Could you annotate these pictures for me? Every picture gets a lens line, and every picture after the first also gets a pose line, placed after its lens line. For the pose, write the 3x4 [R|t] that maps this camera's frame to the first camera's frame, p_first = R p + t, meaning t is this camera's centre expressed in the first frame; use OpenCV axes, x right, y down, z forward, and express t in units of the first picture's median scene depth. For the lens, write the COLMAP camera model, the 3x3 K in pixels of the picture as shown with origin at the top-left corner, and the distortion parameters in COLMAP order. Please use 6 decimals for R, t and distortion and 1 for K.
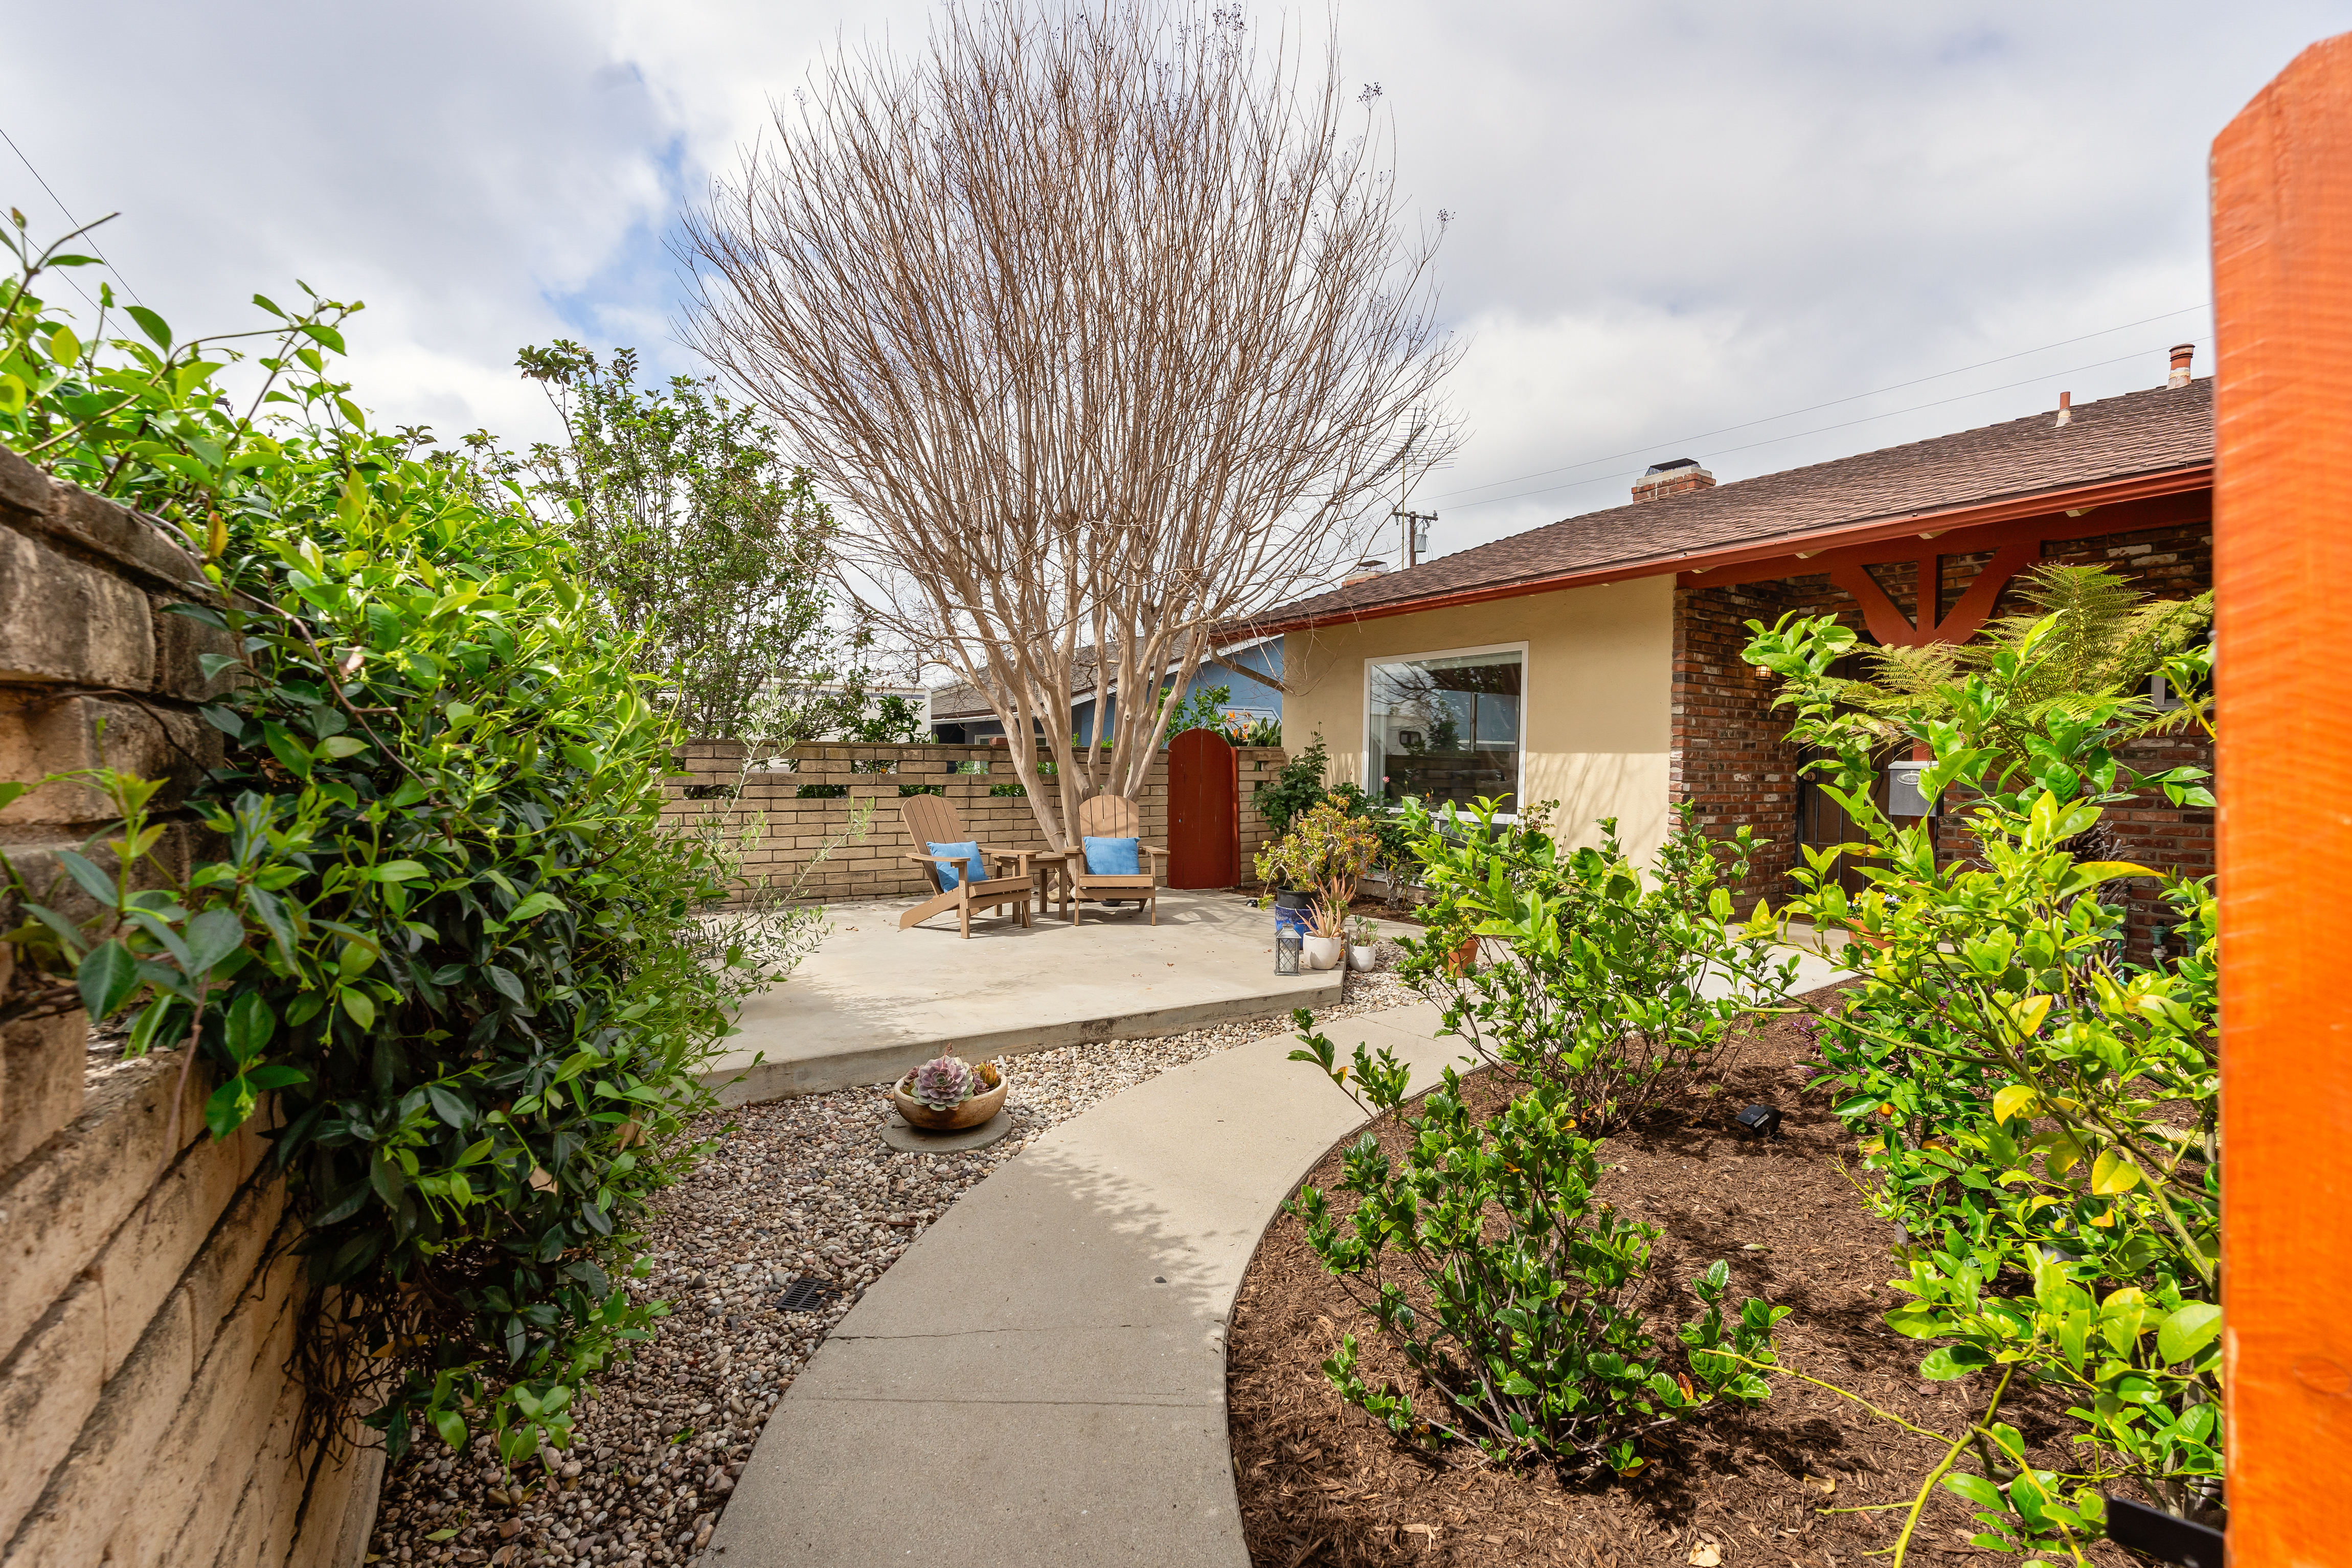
lens RADIAL K [[1046.1, 0, 1175.0], [0, 1046.1, 788.7], [0, 0, 1]] dist [-0.002229, 0.000045]
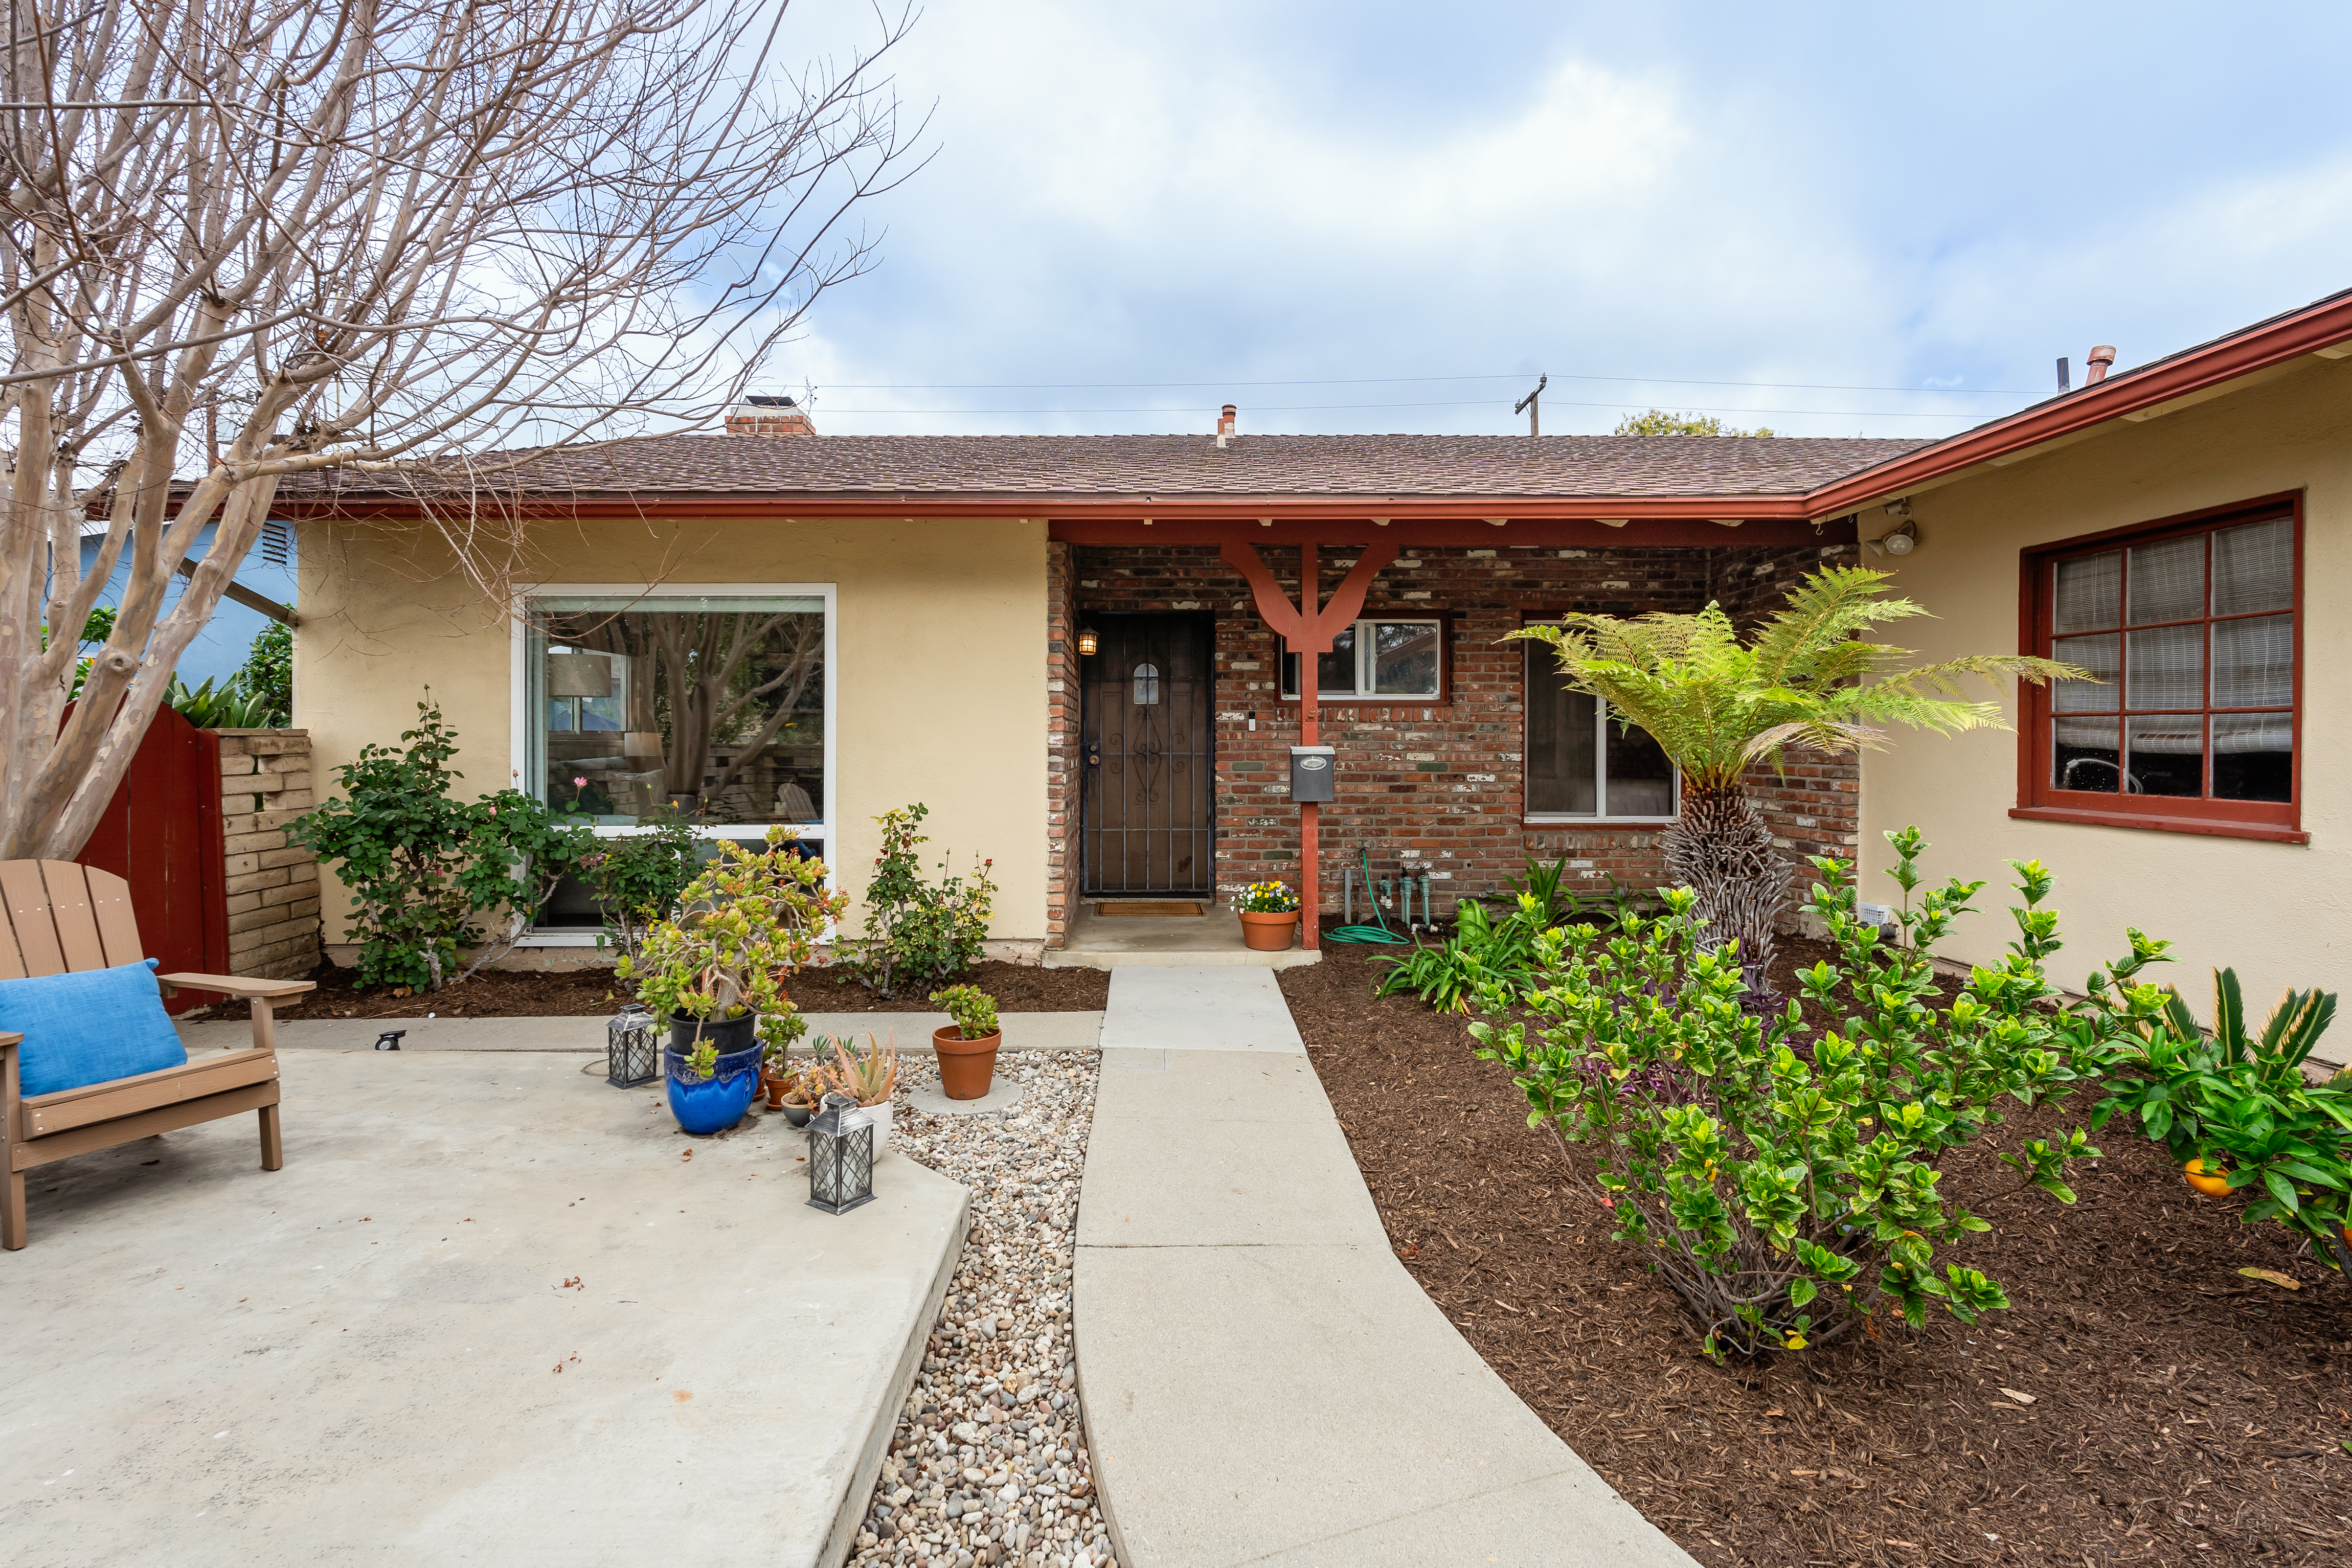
lens RADIAL K [[1046.1, 0, 1175.0], [0, 1046.1, 788.7], [0, 0, 1]] dist [-0.002229, 0.000045]
pose [[0.520430, -0.048182, 0.852544, -0.174009], [0.030416, 0.998819, 0.037882, -0.021578], [-0.853362, 0.006216, 0.521281, 0.460514]]
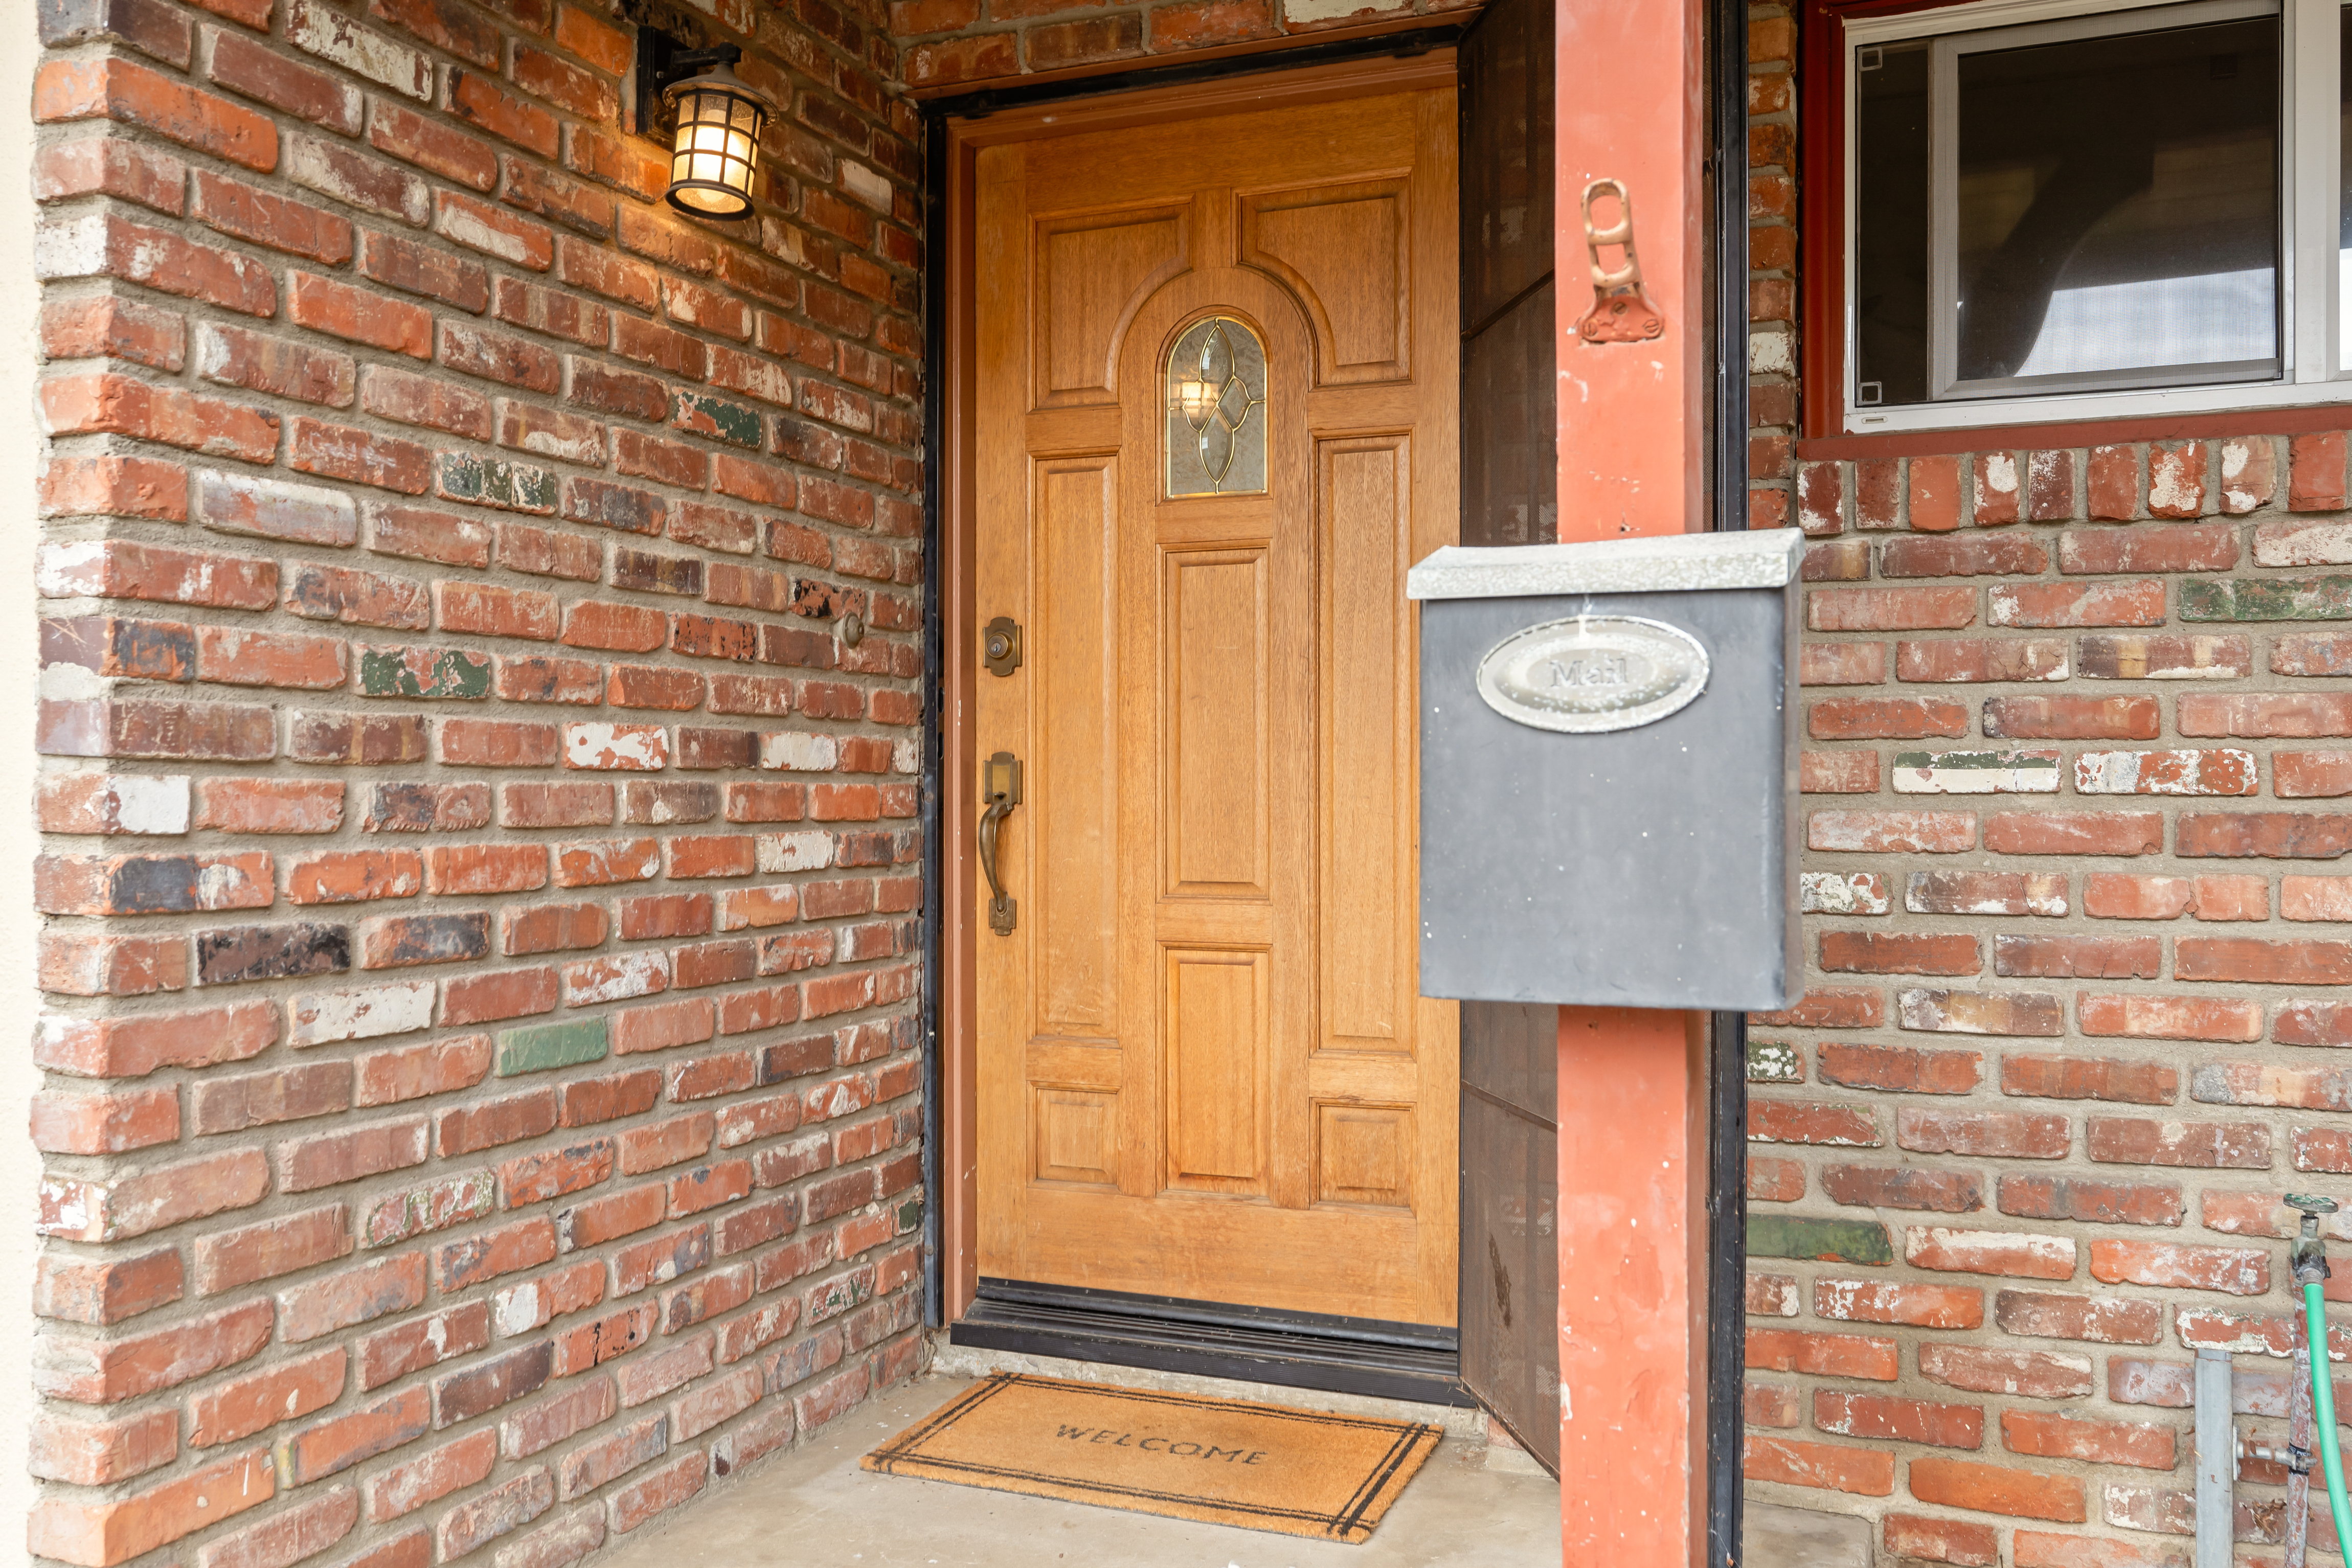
lens RADIAL K [[1937.0, 0, 1173.2], [0, 1937.0, 796.6], [0, 0, 1]] dist [-0.035460, -0.003027]
pose [[0.823515, -0.014835, 0.567100, 0.432535], [0.022184, 0.999736, -0.006063, 0.002088], [-0.566860, 0.017574, 0.823626, 0.673214]]
